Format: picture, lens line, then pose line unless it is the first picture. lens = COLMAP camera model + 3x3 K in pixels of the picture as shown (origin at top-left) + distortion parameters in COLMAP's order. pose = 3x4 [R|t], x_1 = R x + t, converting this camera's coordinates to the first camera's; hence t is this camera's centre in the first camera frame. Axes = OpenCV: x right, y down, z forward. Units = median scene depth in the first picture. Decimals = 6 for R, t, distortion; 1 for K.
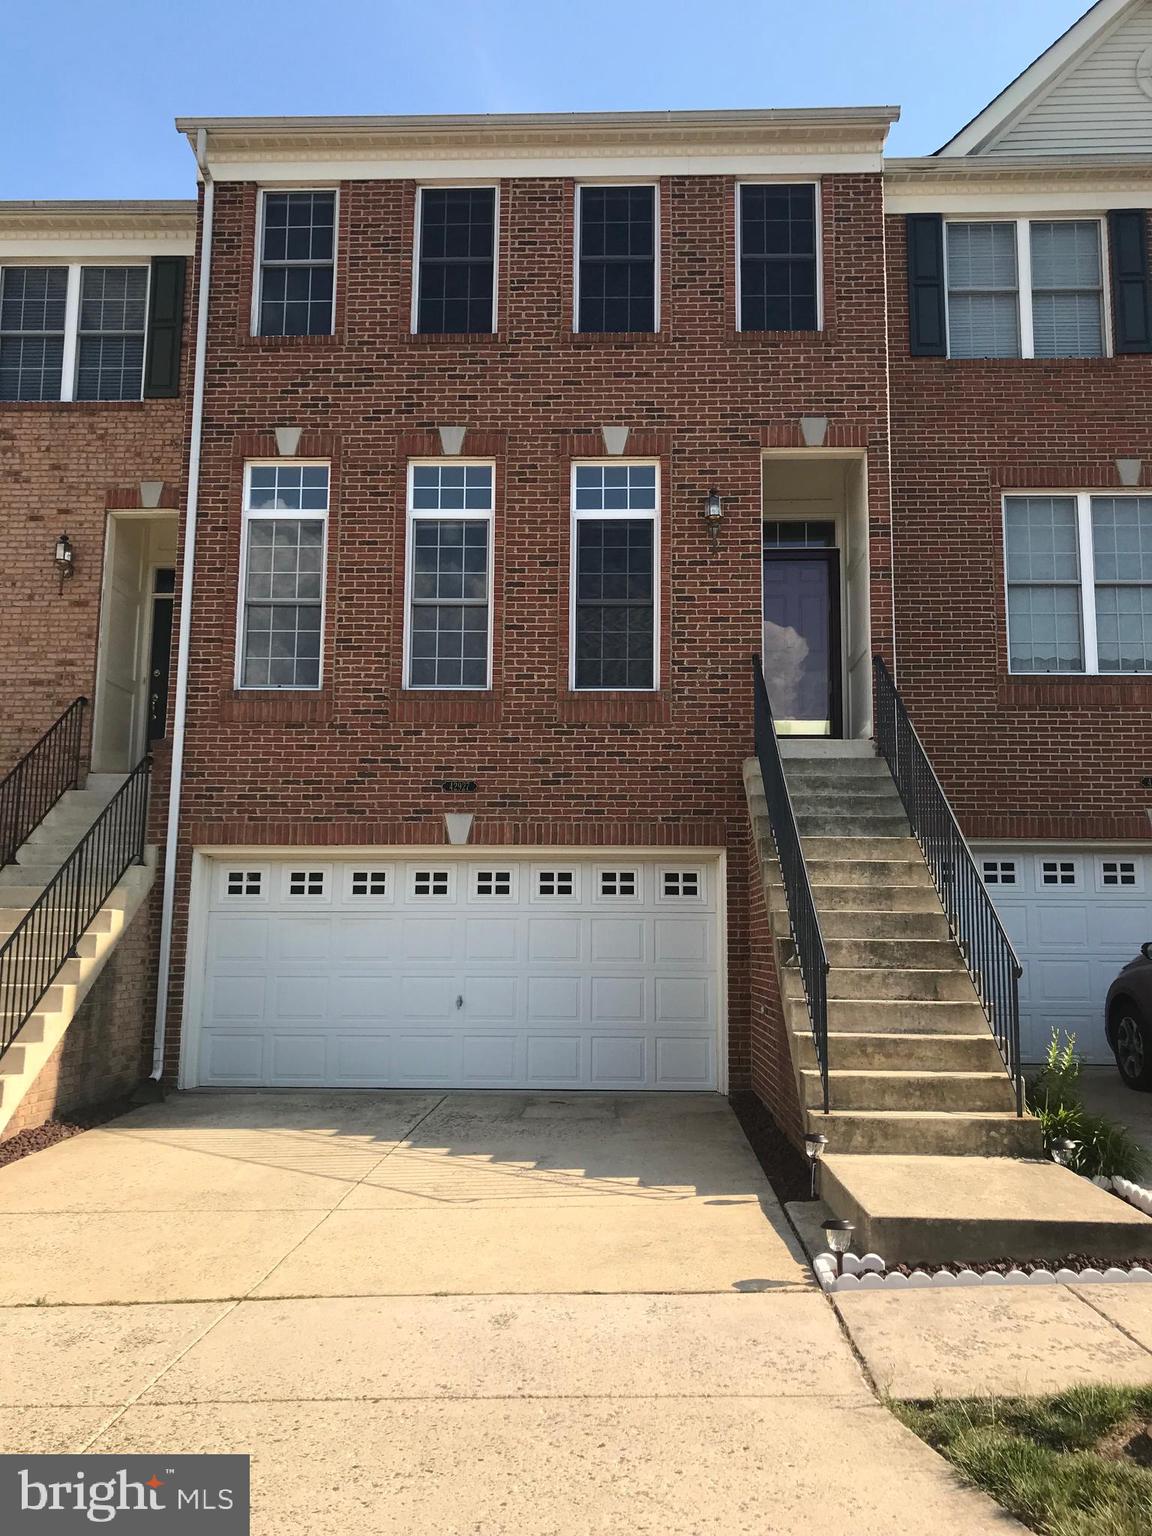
lens RADIAL K [[1266.7, 0, 579.7], [0, 1266.7, 772.2], [0, 0, 1]] dist [0.017294, 0.005934]
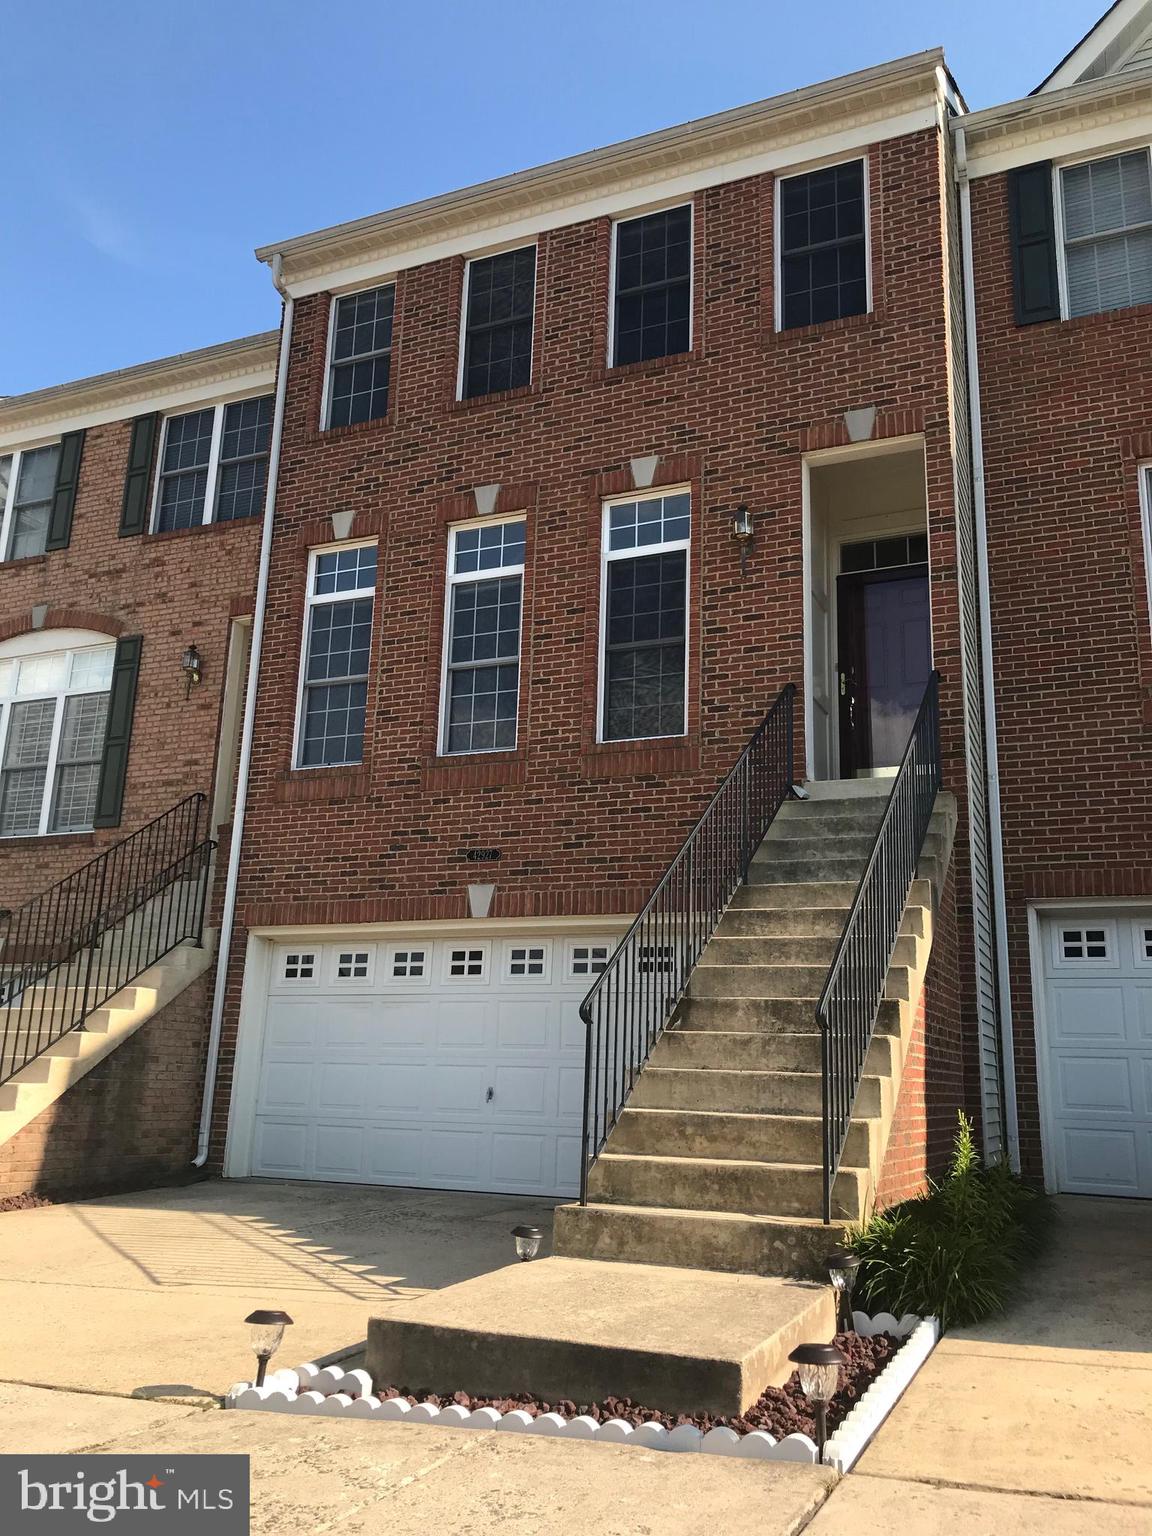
lens RADIAL K [[1266.7, 0, 575.9], [0, 1266.7, 770.5], [0, 0, 1]] dist [0.017294, 0.005934]
pose [[0.927725, -0.070967, -0.366457, 0.303104], [0.028949, 0.992482, -0.118915, 0.060041], [0.372141, 0.099711, 0.922805, 0.158523]]
